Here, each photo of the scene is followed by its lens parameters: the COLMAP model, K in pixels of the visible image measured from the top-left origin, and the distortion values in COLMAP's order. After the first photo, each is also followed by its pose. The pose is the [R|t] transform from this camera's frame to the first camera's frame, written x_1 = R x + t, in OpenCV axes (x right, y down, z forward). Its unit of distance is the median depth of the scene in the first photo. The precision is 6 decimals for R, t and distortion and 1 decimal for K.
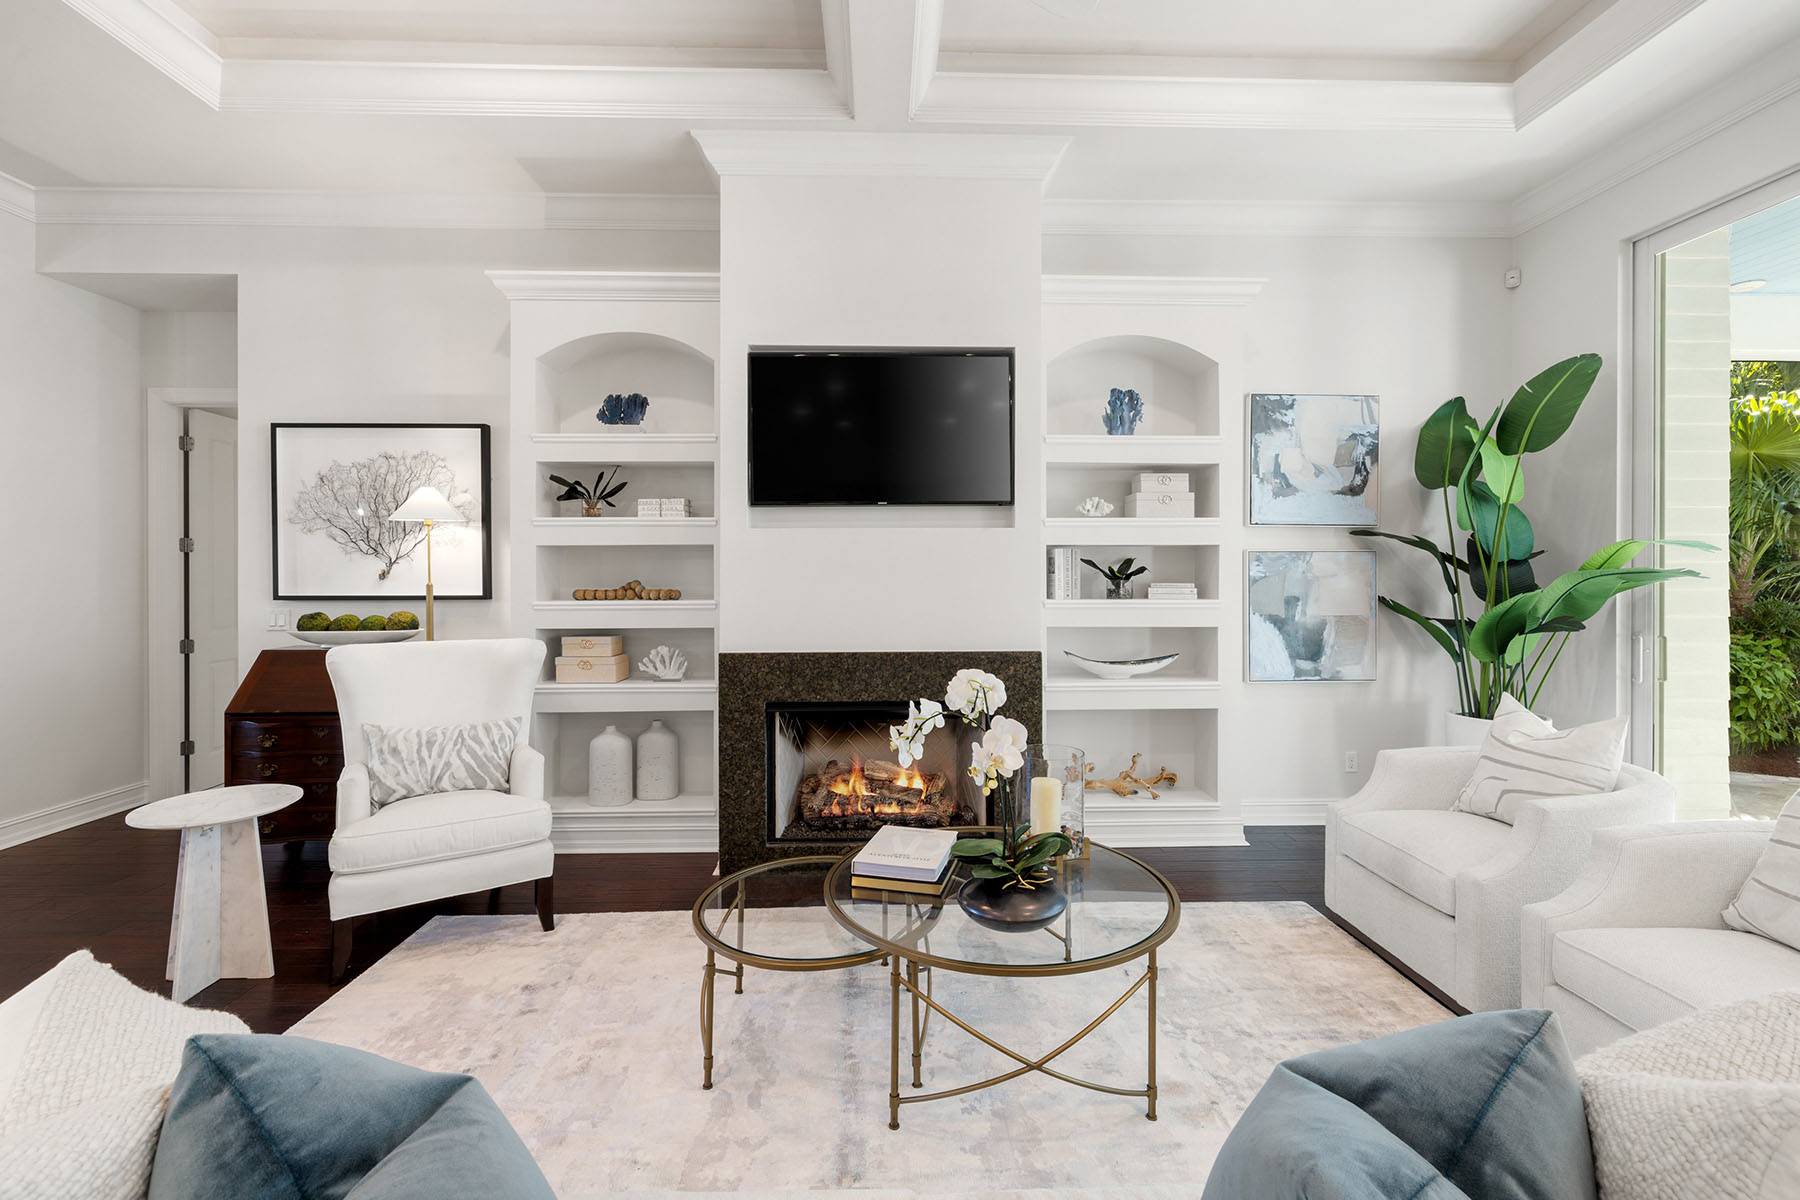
lens RADIAL K [[765.0, 0, 906.2], [0, 765.0, 574.1], [0, 0, 1]] dist [0.000397, 0.000700]
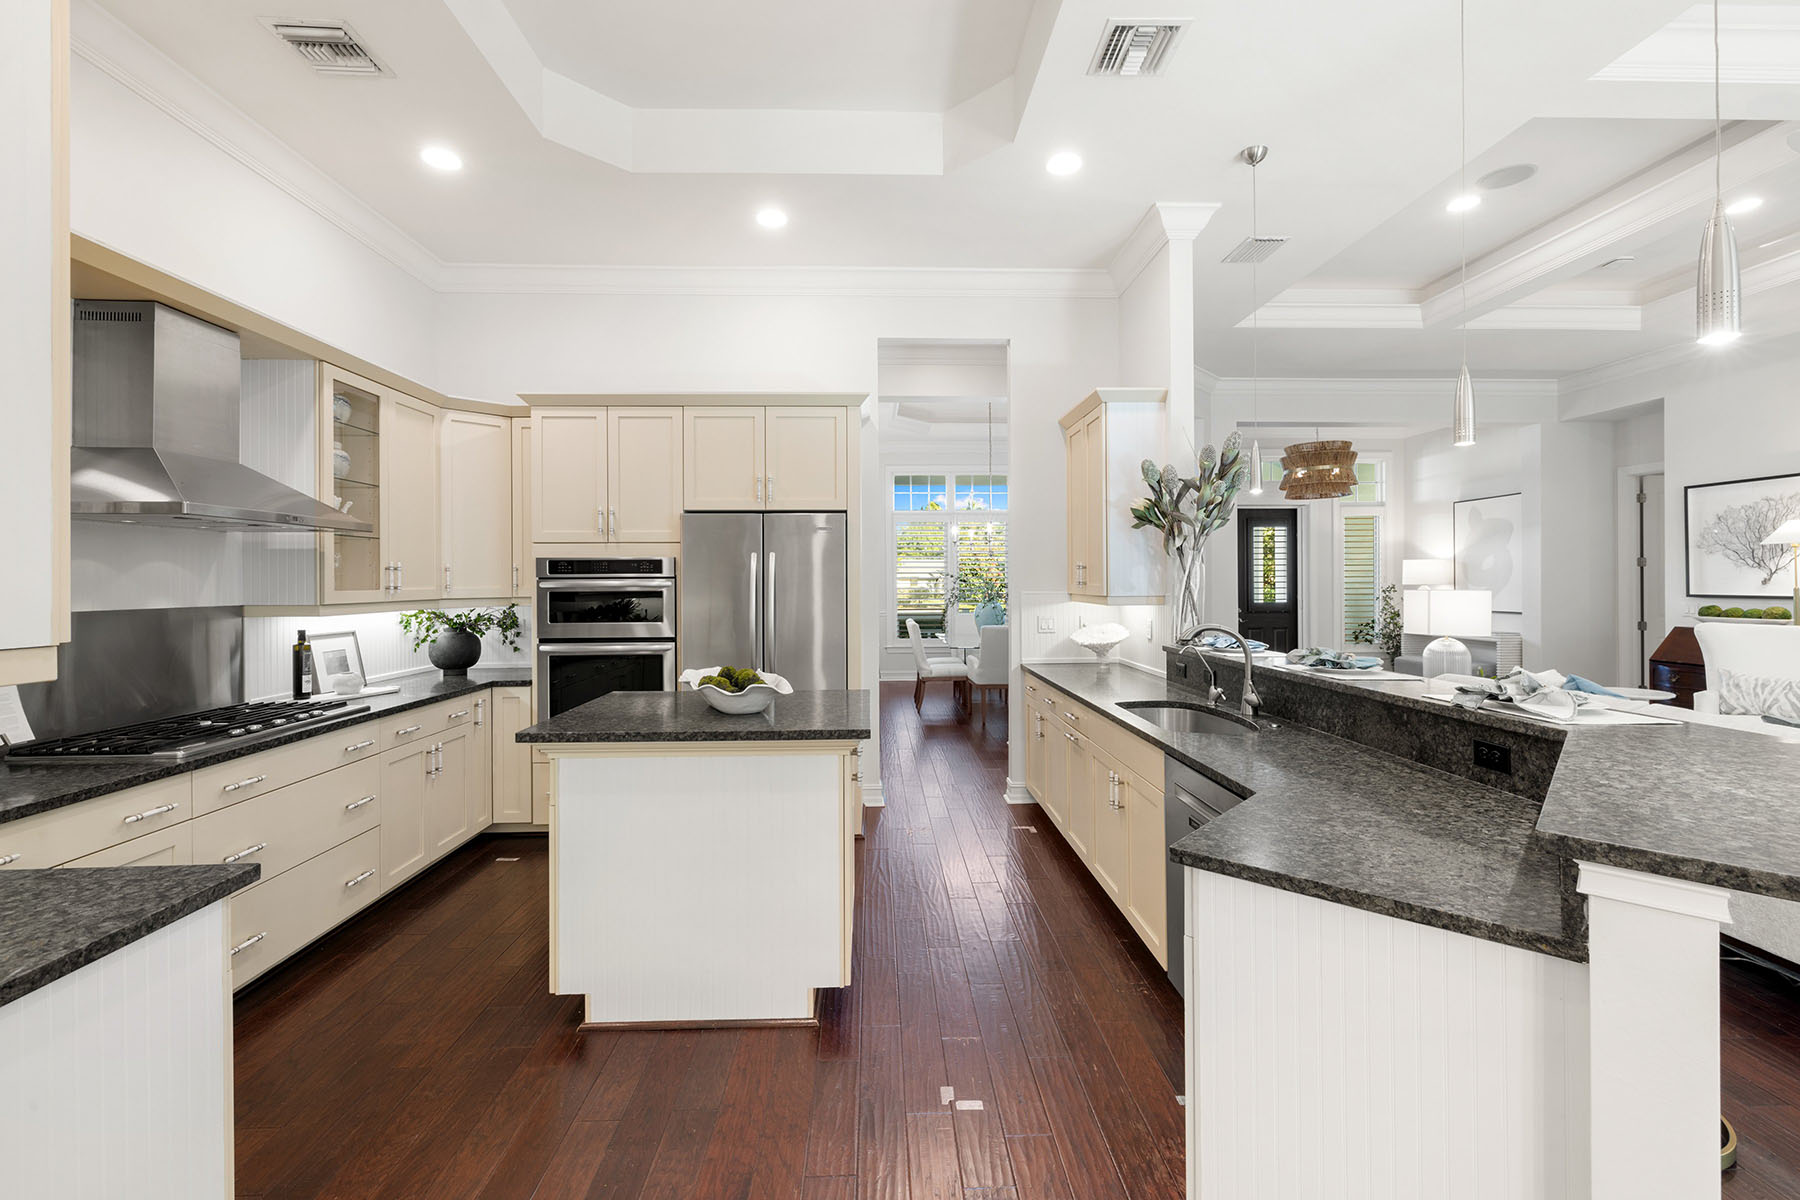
lens RADIAL K [[765.0, 0, 900.9], [0, 765.0, 581.5], [0, 0, 1]] dist [0.000397, 0.000700]
pose [[0.000291, 0.001648, -0.999999, 0.798502], [0.004927, 0.999987, 0.001650, -0.009118], [0.999988, -0.004927, 0.000283, -0.663335]]
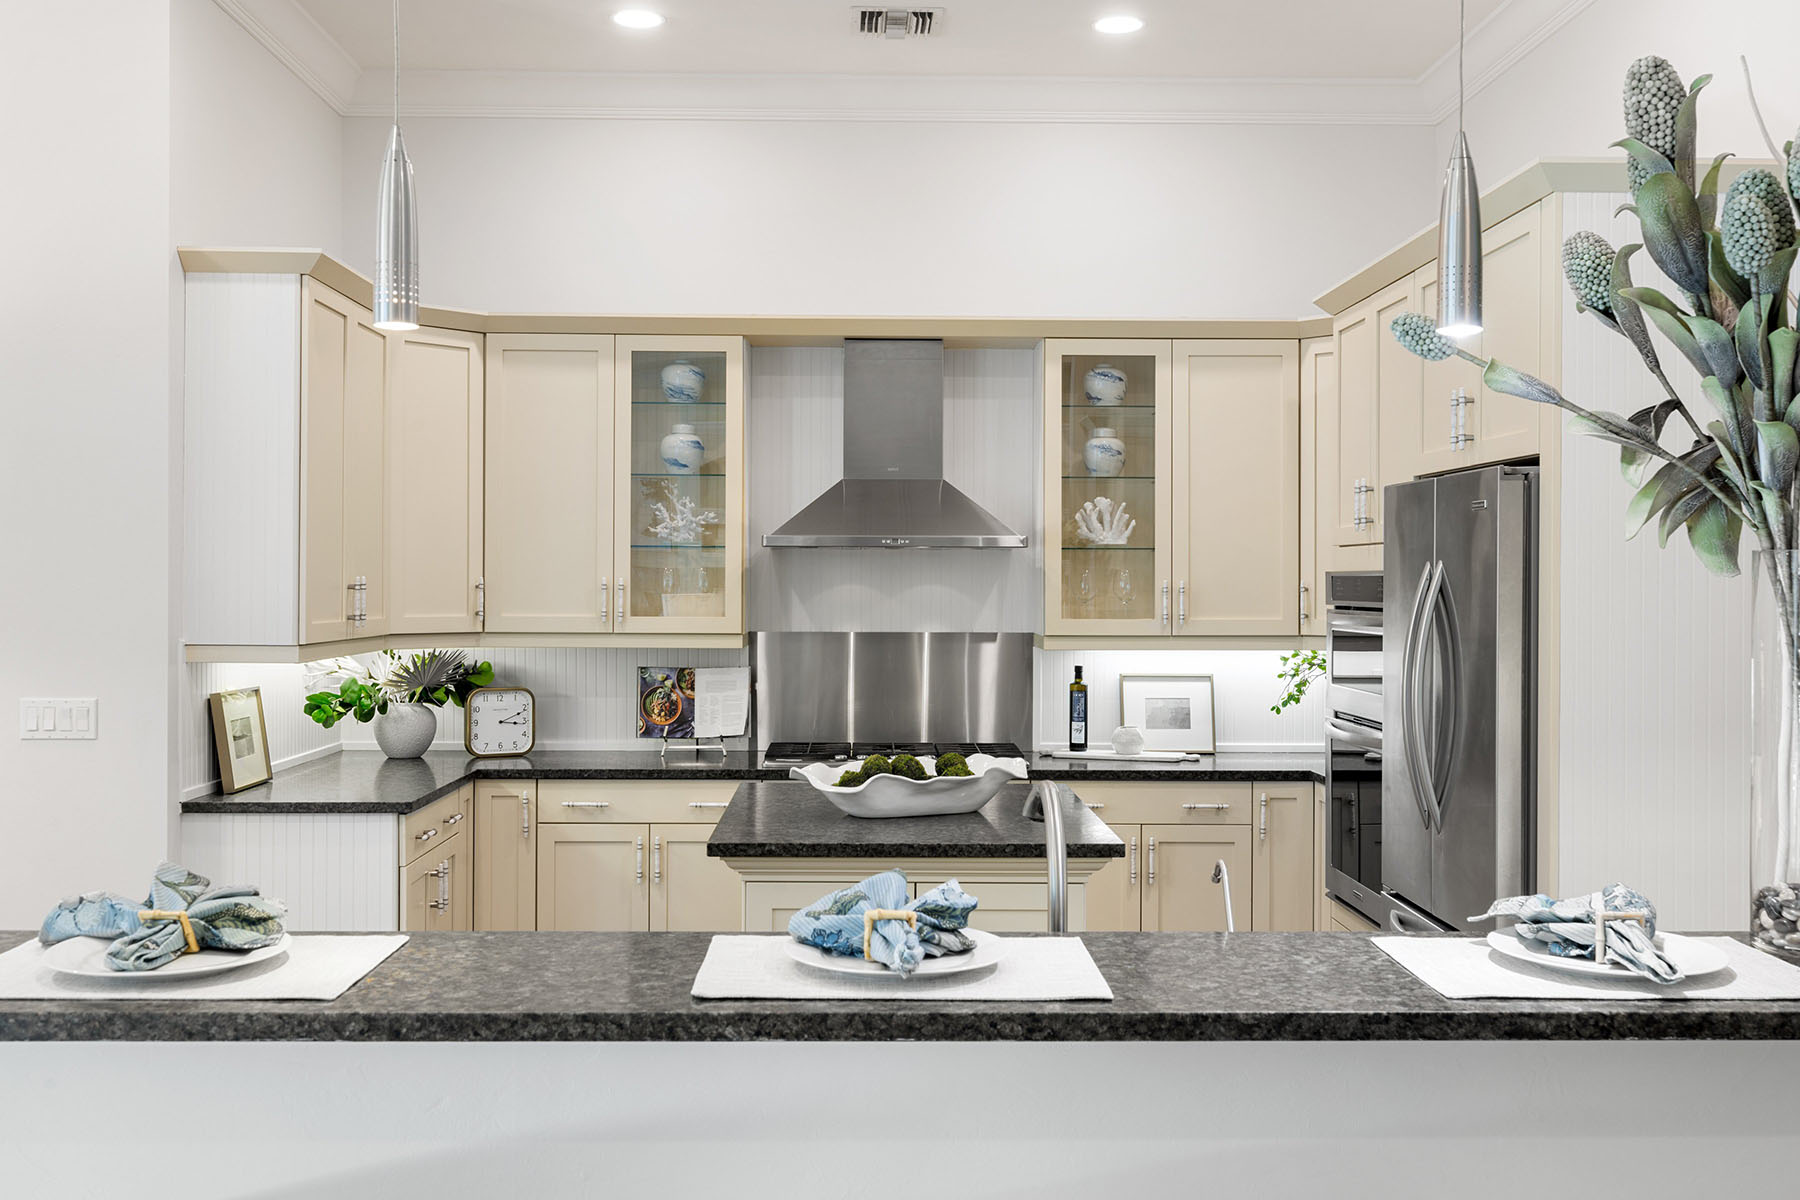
lens RADIAL K [[1726.6, 0, 906.9], [0, 1726.6, 587.7], [0, 0, 1]] dist [-0.002770, 0.000000]
pose [[-0.999955, -0.004091, 0.008550, 0.060387], [-0.004053, 0.999982, 0.004528, -0.035115], [-0.008568, 0.004494, -0.999953, 0.269189]]
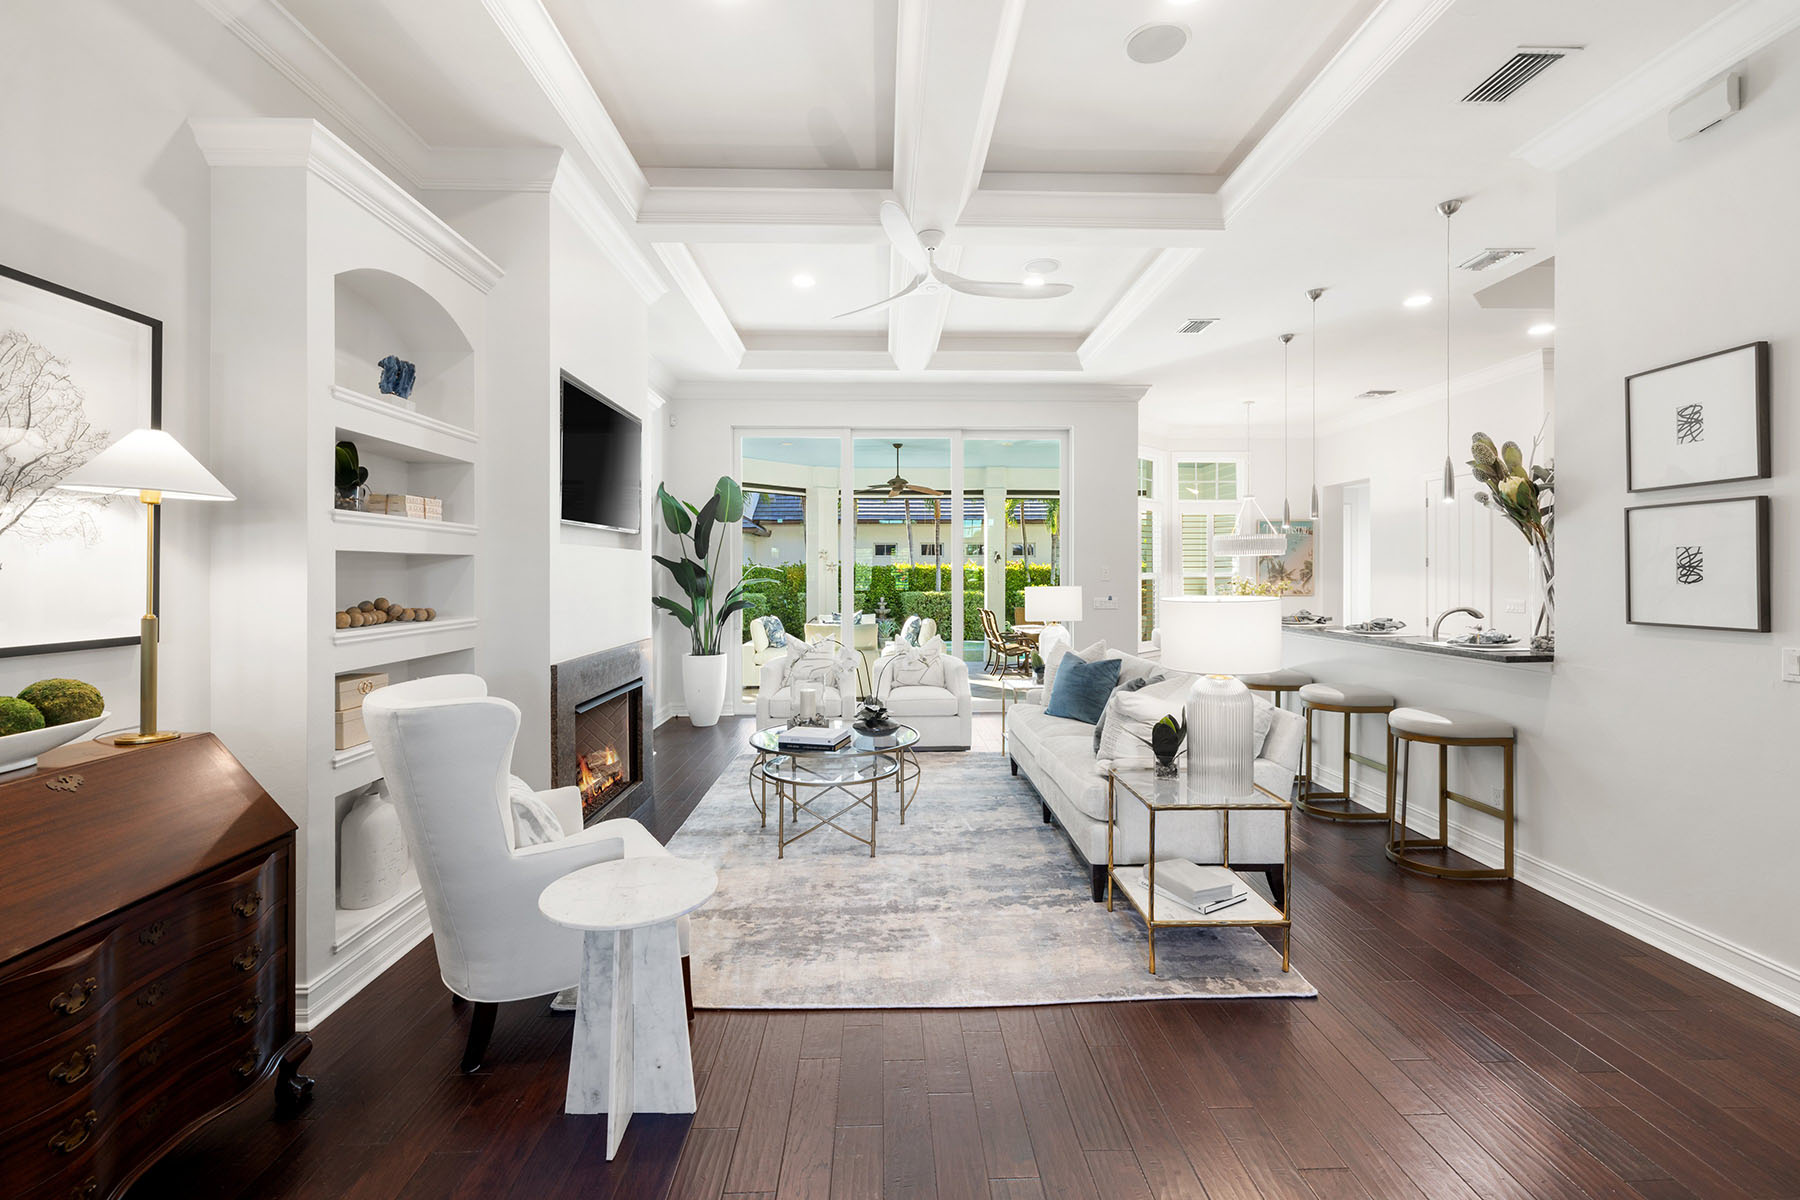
lens RADIAL K [[765.0, 0, 895.6], [0, 765.0, 571.6], [0, 0, 1]] dist [0.000397, 0.000700]
pose [[0.009373, 0.004007, 0.999948, -1.131765], [0.003477, 0.999986, -0.004040, -0.013745], [-0.999950, 0.003514, 0.009359, 0.486013]]
